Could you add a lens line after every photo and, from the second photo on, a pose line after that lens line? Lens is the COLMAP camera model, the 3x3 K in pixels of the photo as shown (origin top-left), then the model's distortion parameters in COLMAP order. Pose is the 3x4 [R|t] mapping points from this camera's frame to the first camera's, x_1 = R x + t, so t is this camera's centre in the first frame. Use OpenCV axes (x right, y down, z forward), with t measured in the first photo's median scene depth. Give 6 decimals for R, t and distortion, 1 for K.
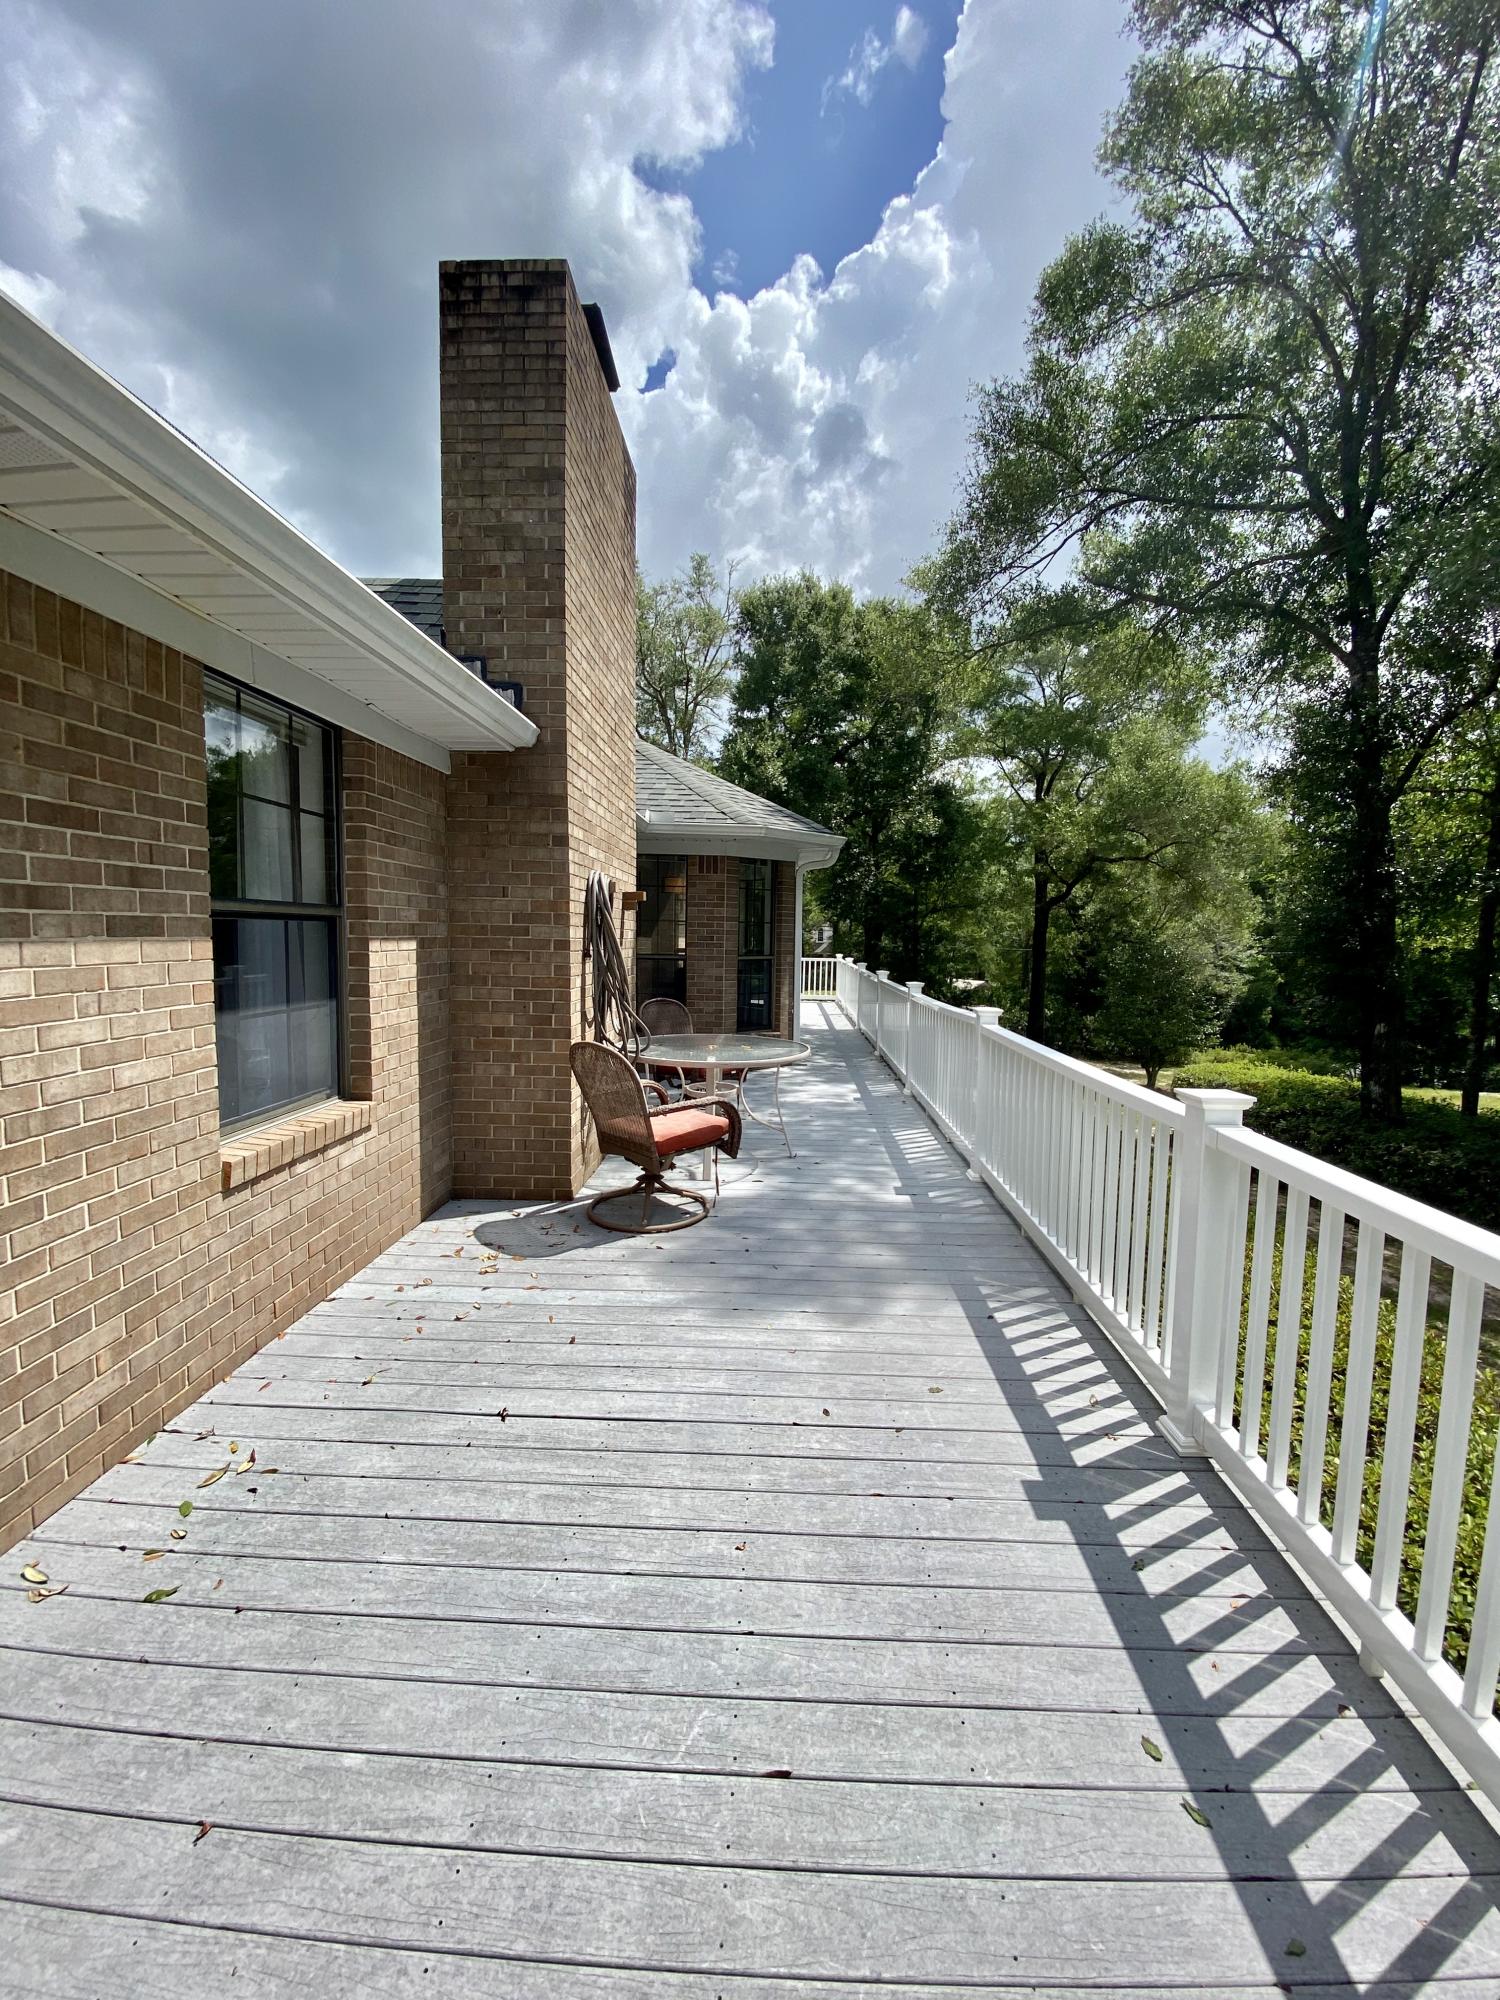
lens RADIAL K [[811.7, 0, 758.2], [0, 811.7, 1005.9], [0, 0, 1]] dist [0.028091, -0.025098]
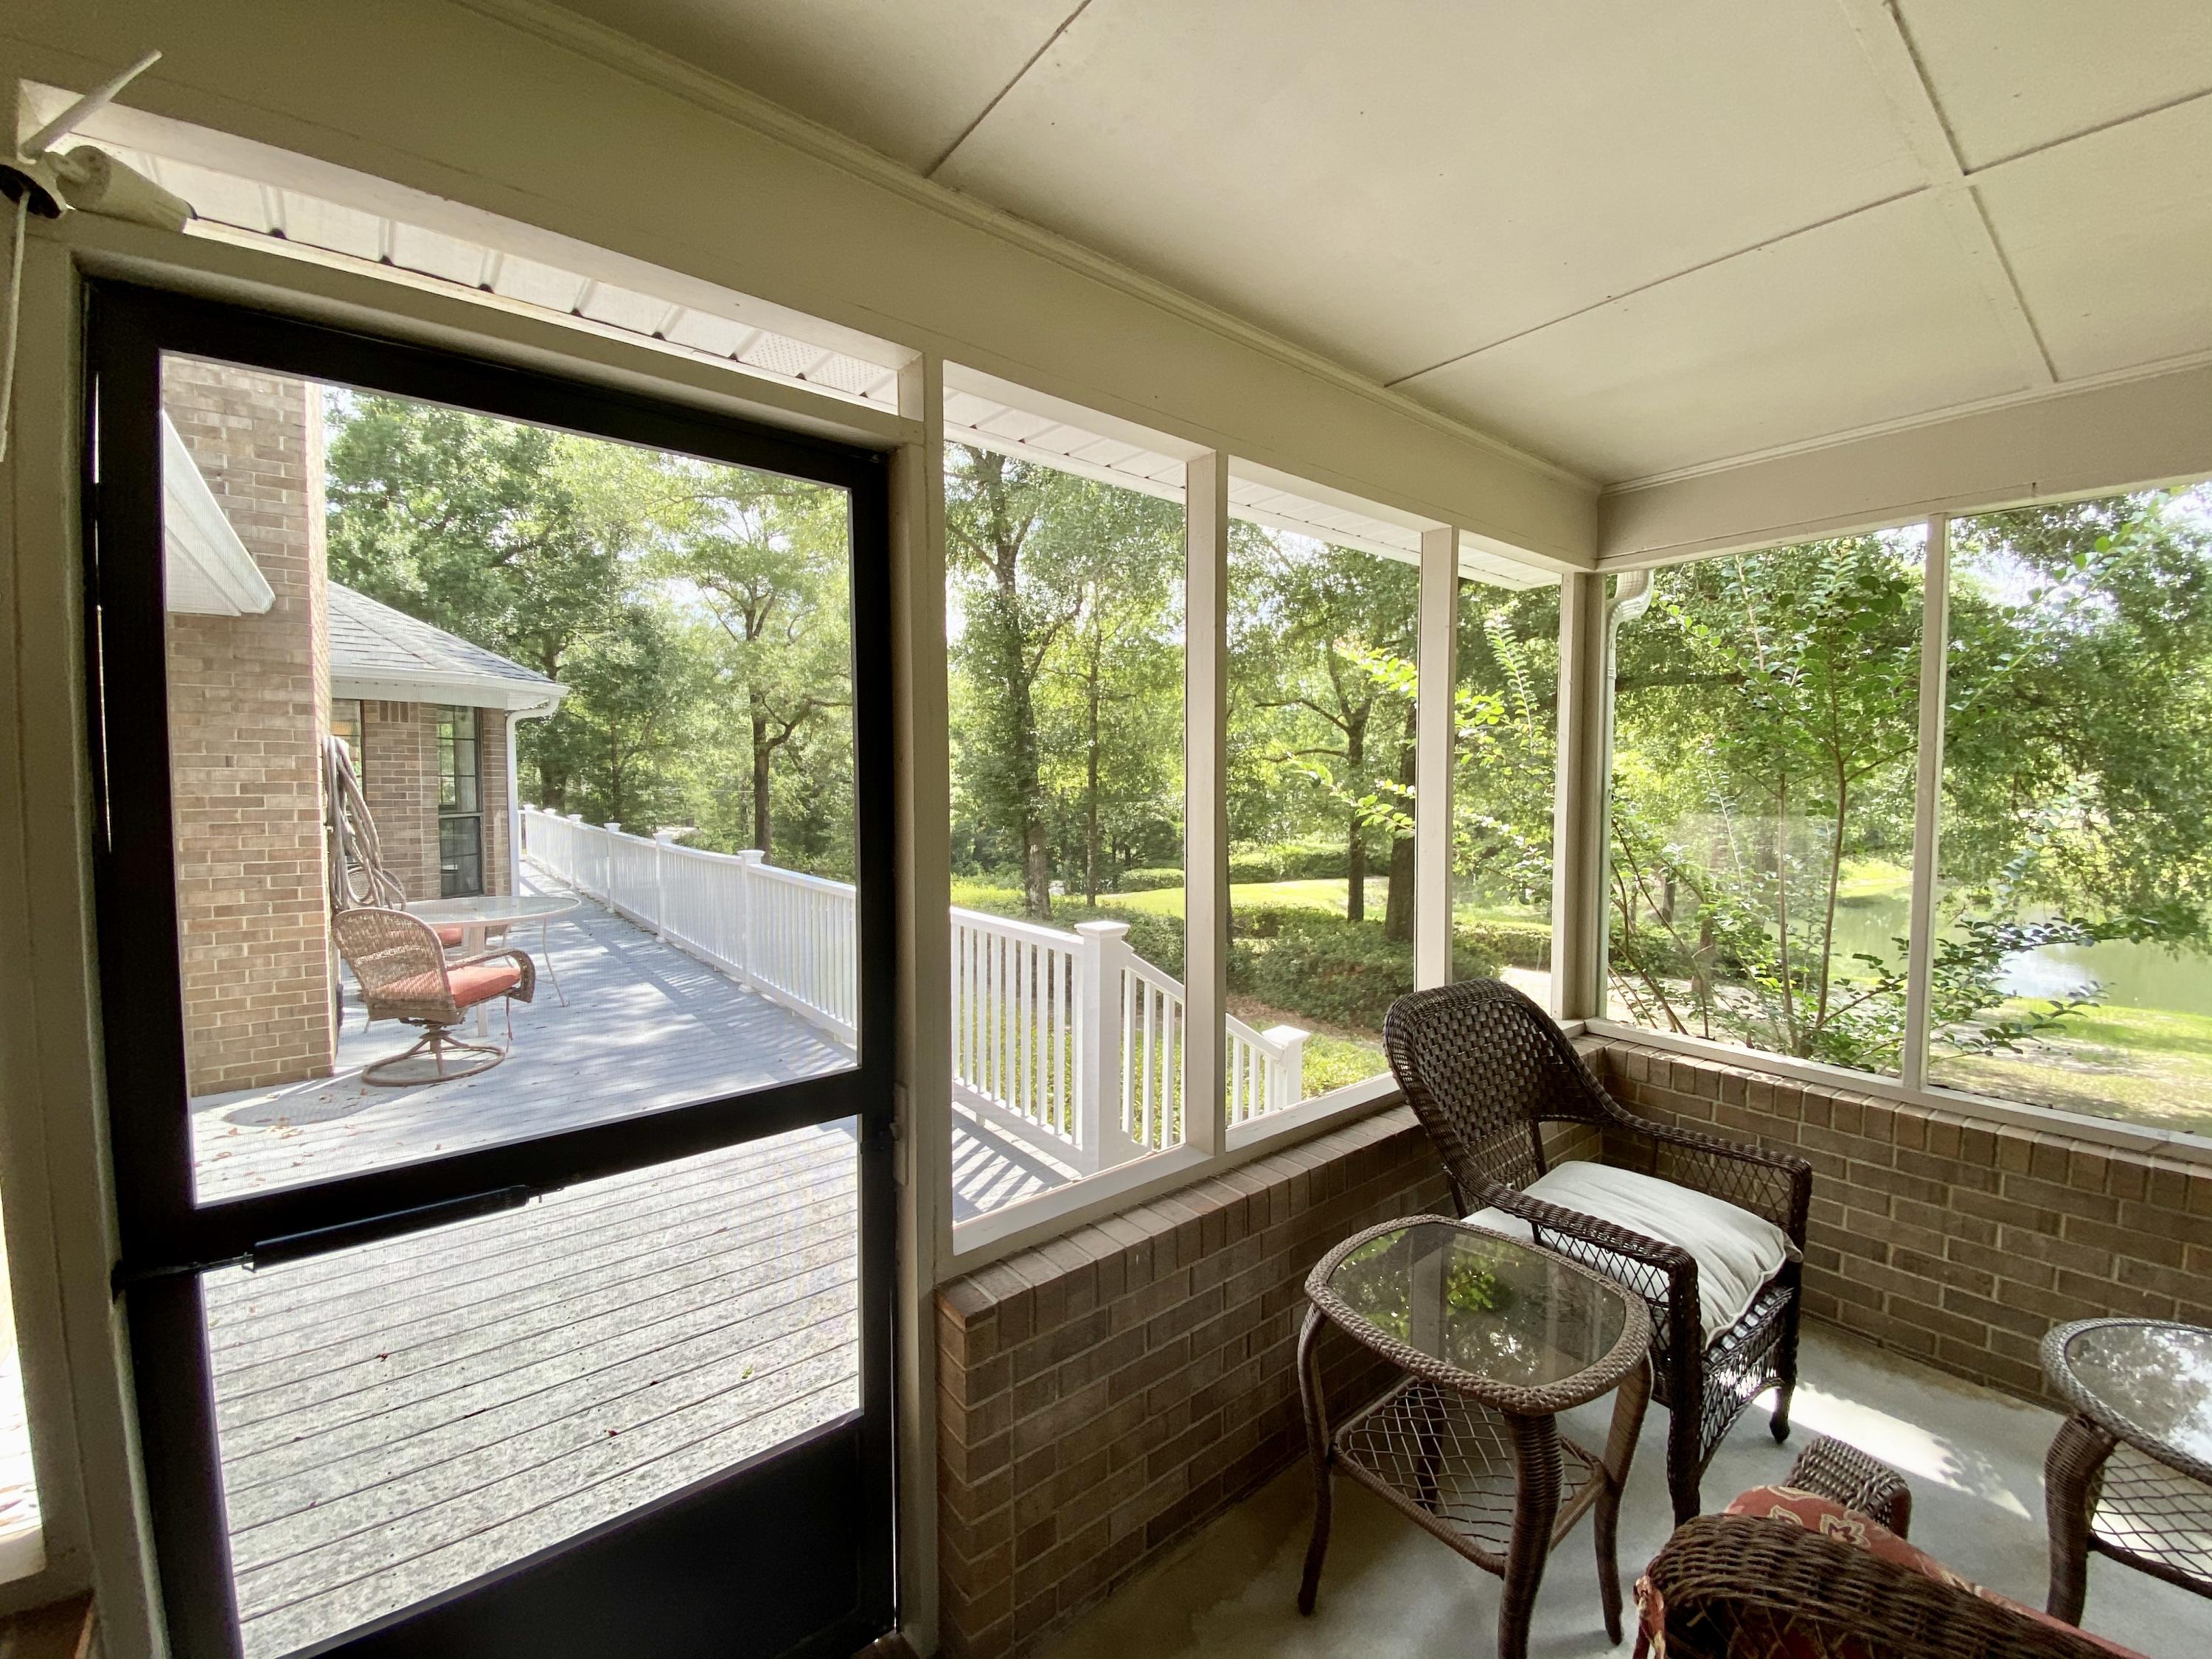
lens RADIAL K [[897.7, 0, 1106.2], [0, 897.7, 827.1], [0, 0, 1]] dist [0.028091, -0.025098]
pose [[0.761069, -0.047540, 0.646927, -0.044964], [0.064365, 0.997924, -0.002389, 0.000843], [-0.645470, 0.043457, 0.762548, -0.093257]]
